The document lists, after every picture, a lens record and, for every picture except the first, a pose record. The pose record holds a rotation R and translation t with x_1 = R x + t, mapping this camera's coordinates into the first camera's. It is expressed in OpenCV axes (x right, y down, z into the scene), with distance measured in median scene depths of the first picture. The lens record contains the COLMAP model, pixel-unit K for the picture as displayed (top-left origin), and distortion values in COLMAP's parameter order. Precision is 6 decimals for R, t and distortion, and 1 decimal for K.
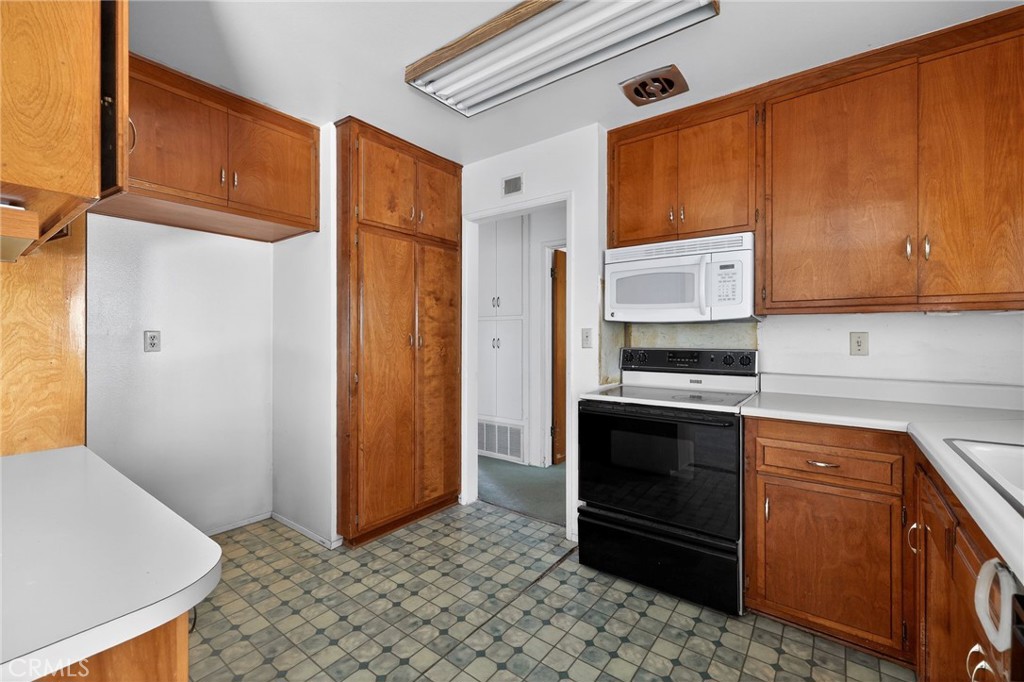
lens RADIAL K [[428.2, 0, 512.9], [0, 428.2, 338.4], [0, 0, 1]] dist [0.000701, 0.000038]
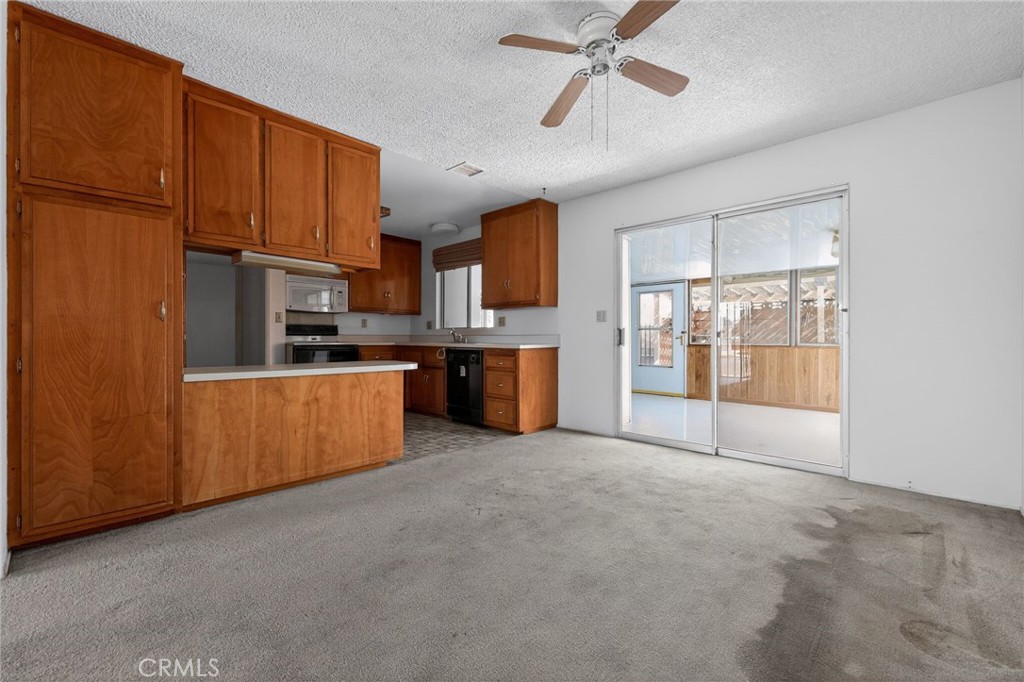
lens RADIAL K [[428.2, 0, 512.9], [0, 428.2, 338.4], [0, 0, 1]] dist [0.000701, 0.000038]
pose [[0.125076, -0.002005, 0.992145, -1.970077], [0.000065, 0.999998, 0.002013, 0.109338], [-0.992147, -0.000187, 0.125076, -0.374470]]
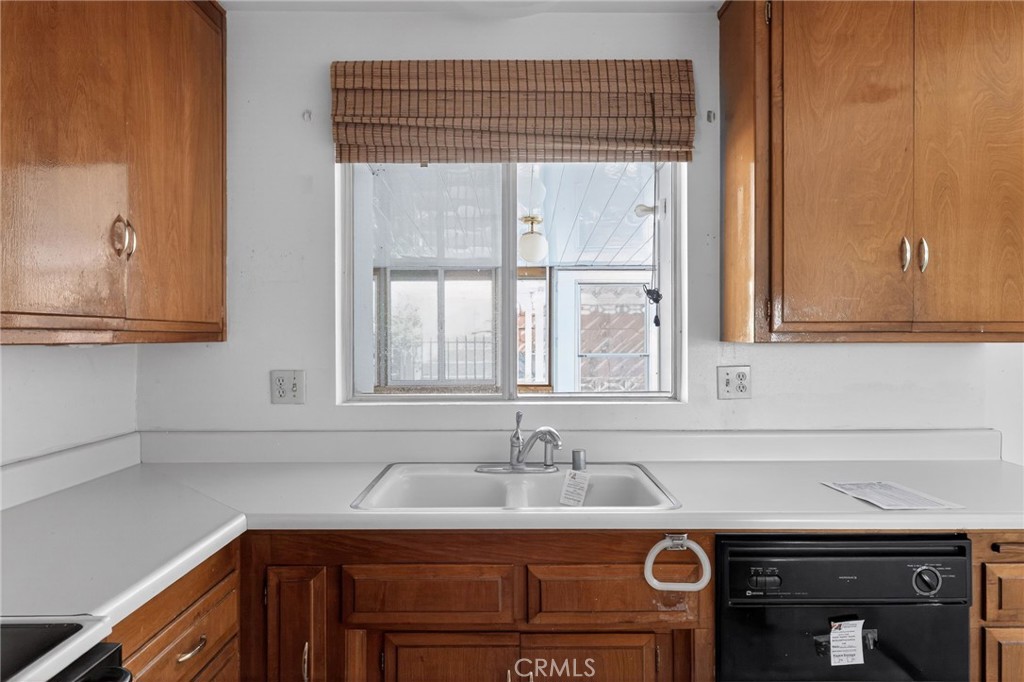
lens RADIAL K [[614.4, 0, 512.0], [0, 614.4, 341.0], [0, 0, 1]] dist [-0.003154, -0.001313]
pose [[-0.603525, -0.007932, 0.797304, -0.065956], [0.001003, 0.999942, 0.010708, -0.061828], [-0.797343, 0.007262, -0.603482, 0.897188]]
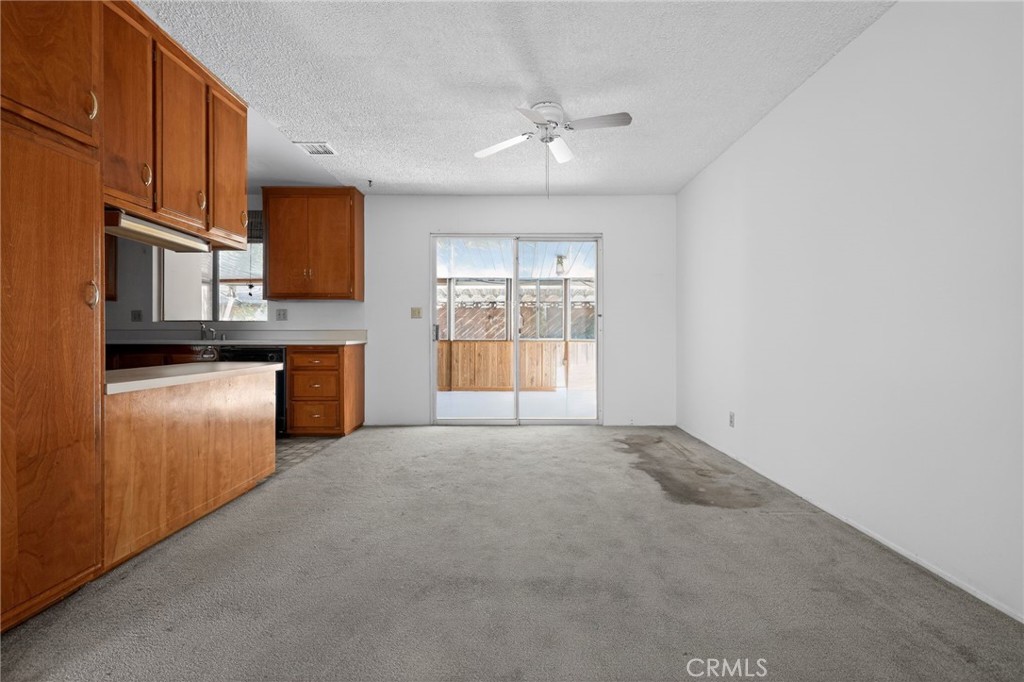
lens RADIAL K [[485.6, 0, 512.2], [0, 485.6, 335.9], [0, 0, 1]] dist [0.008943, 0.000047]
pose [[-0.592273, -0.004107, 0.805727, -2.143116], [-0.000336, 0.999988, 0.004850, 0.110871], [-0.805737, 0.002601, -0.592267, 0.519910]]
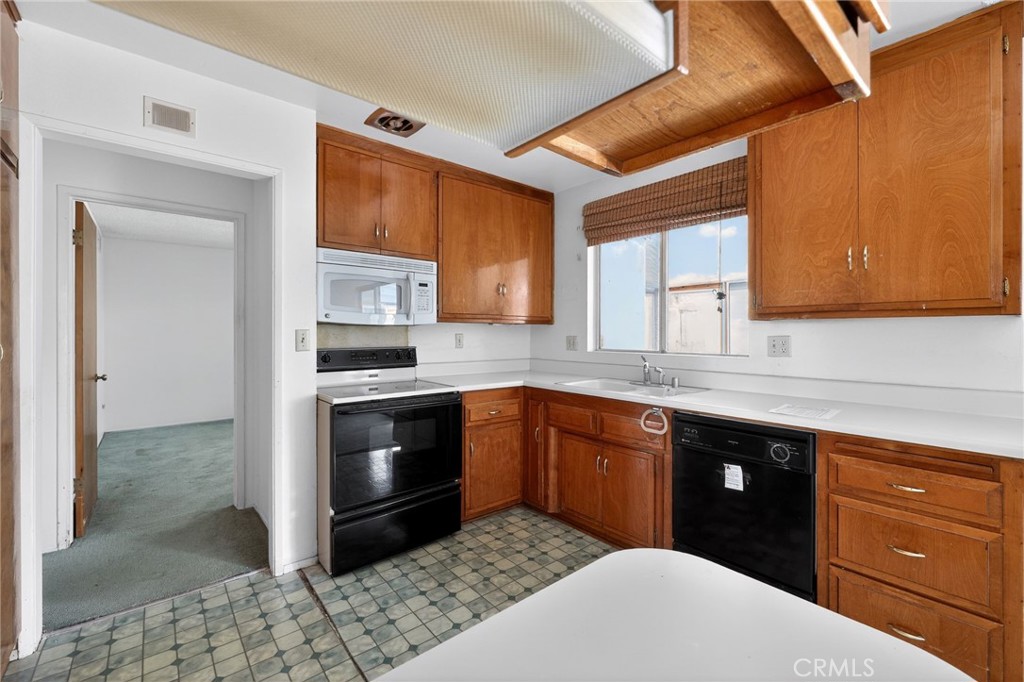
lens RADIAL K [[434.8, 0, 514.9], [0, 434.8, 334.0], [0, 0, 1]] dist [0.002726, 0.000235]
pose [[0.225579, -0.005045, 0.974212, -0.749558], [0.000973, 0.999987, 0.004953, -0.021484], [-0.974224, -0.000169, 0.225581, 0.420570]]
